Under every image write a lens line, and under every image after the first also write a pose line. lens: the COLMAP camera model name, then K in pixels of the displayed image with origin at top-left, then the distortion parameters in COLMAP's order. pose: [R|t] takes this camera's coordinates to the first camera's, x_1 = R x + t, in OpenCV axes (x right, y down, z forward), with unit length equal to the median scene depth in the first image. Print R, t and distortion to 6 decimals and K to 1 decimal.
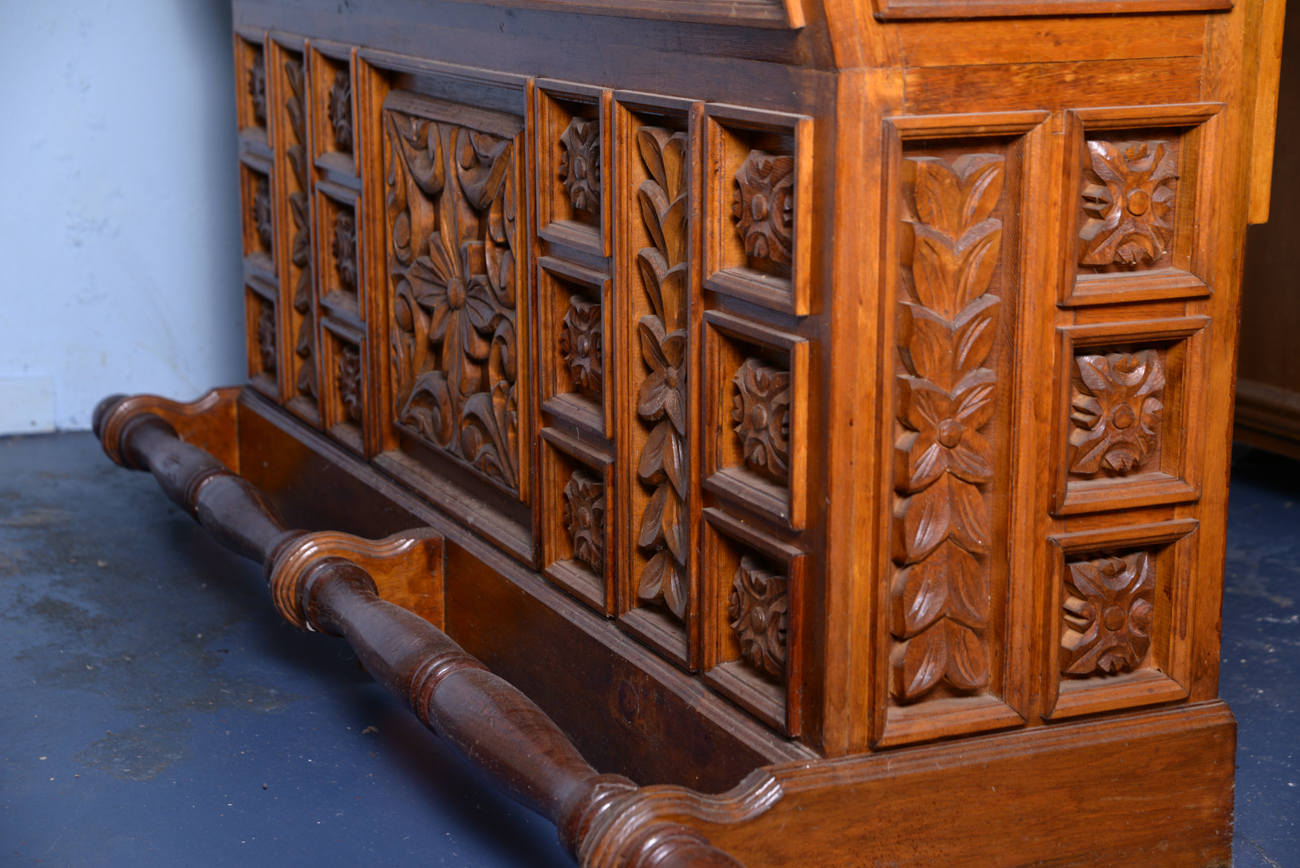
lens RADIAL K [[2282.0, 0, 659.3], [0, 2282.0, 432.5], [0, 0, 1]] dist [0.178855, 0.000000]
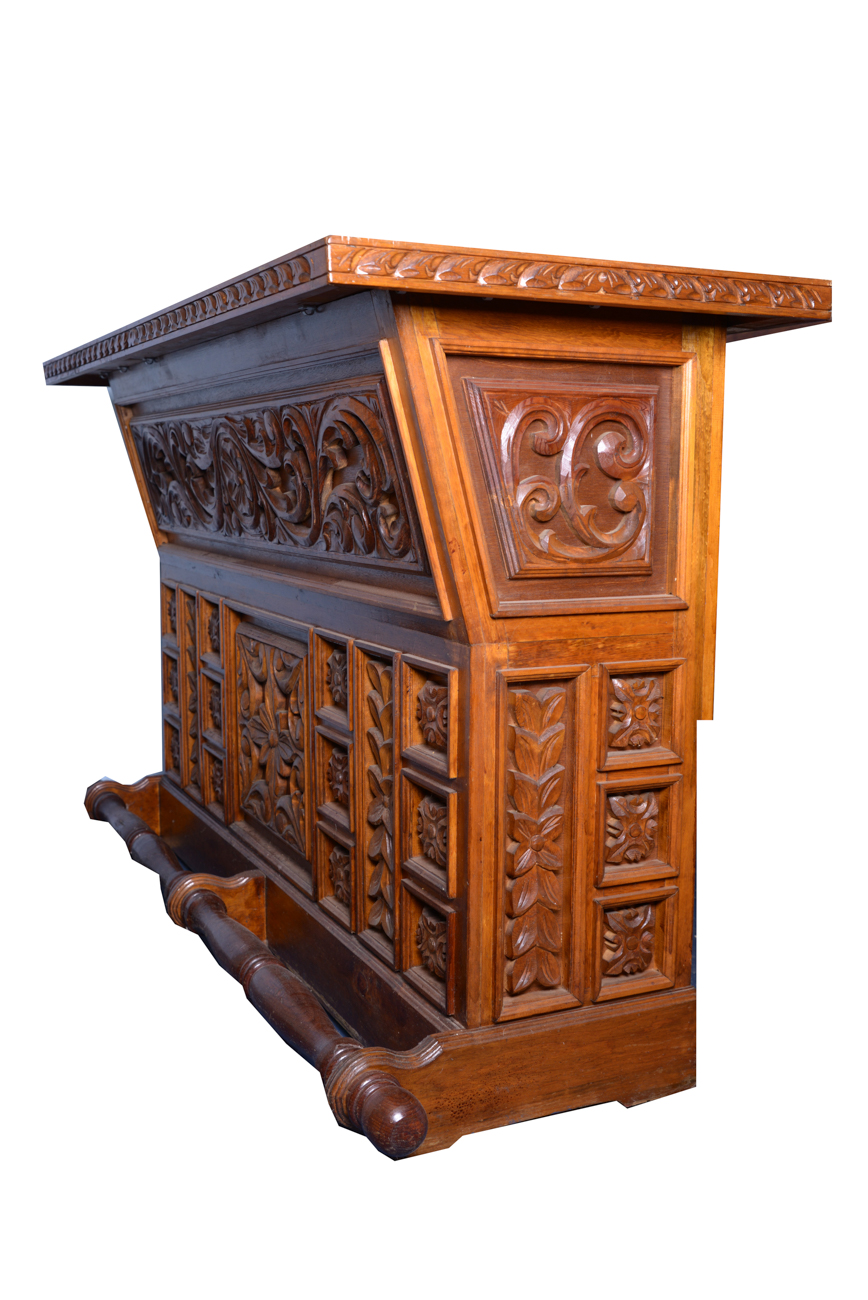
lens RADIAL K [[1280.5, 0, 432.2], [0, 1280.5, 654.5], [0, 0, 1]] dist [-0.033324, 0.000000]
pose [[0.999974, 0.000371, 0.007235, 0.036401], [0.000180, 0.997106, -0.076019, -0.066480], [-0.007242, 0.076019, 0.997080, 0.001991]]
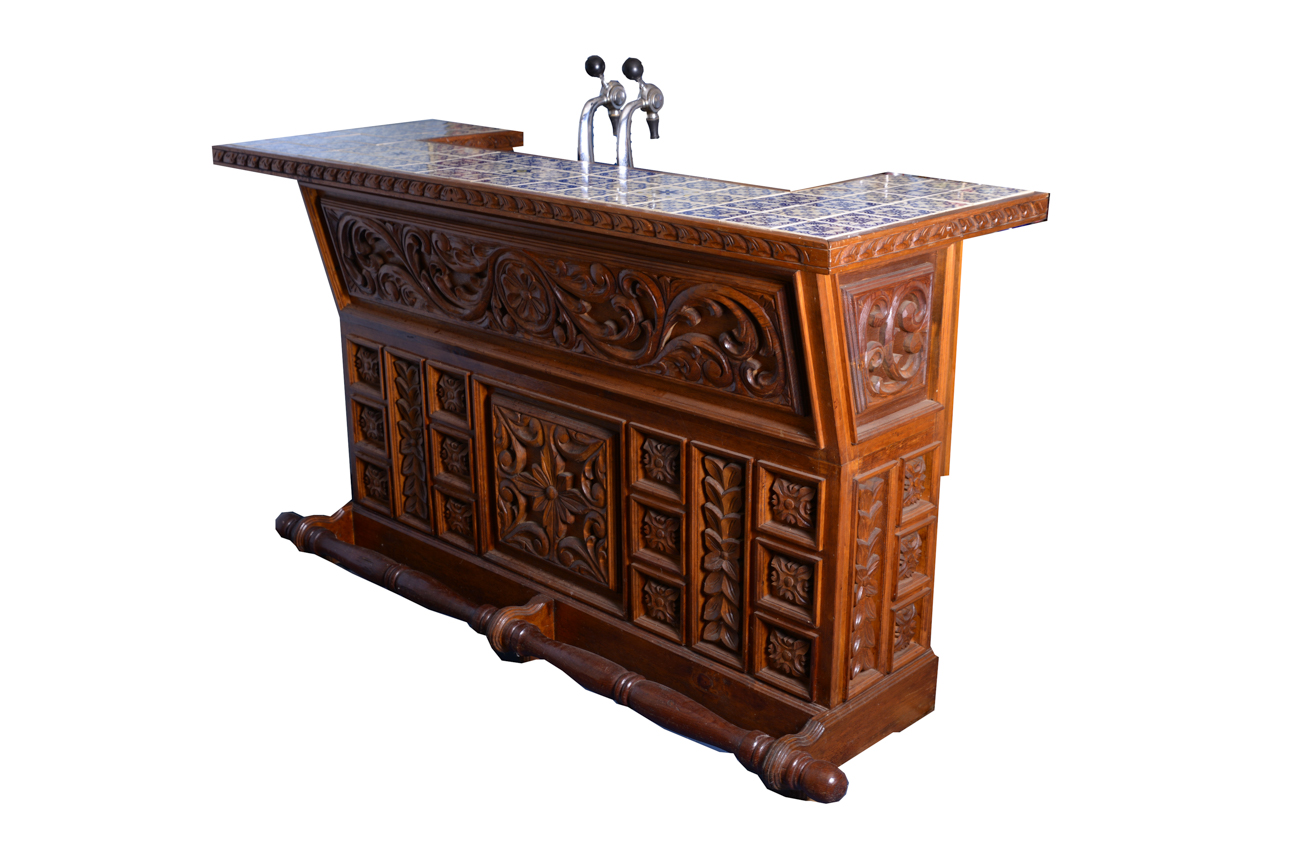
lens RADIAL K [[1315.9, 0, 644.6], [0, 1315.9, 431.5], [0, 0, 1]] dist [-0.010353, 0.000000]
pose [[0.933013, -0.123850, 0.337857, -0.566173], [0.084372, 0.988025, 0.129185, -0.365673], [-0.349811, -0.092026, 0.932289, -0.282334]]
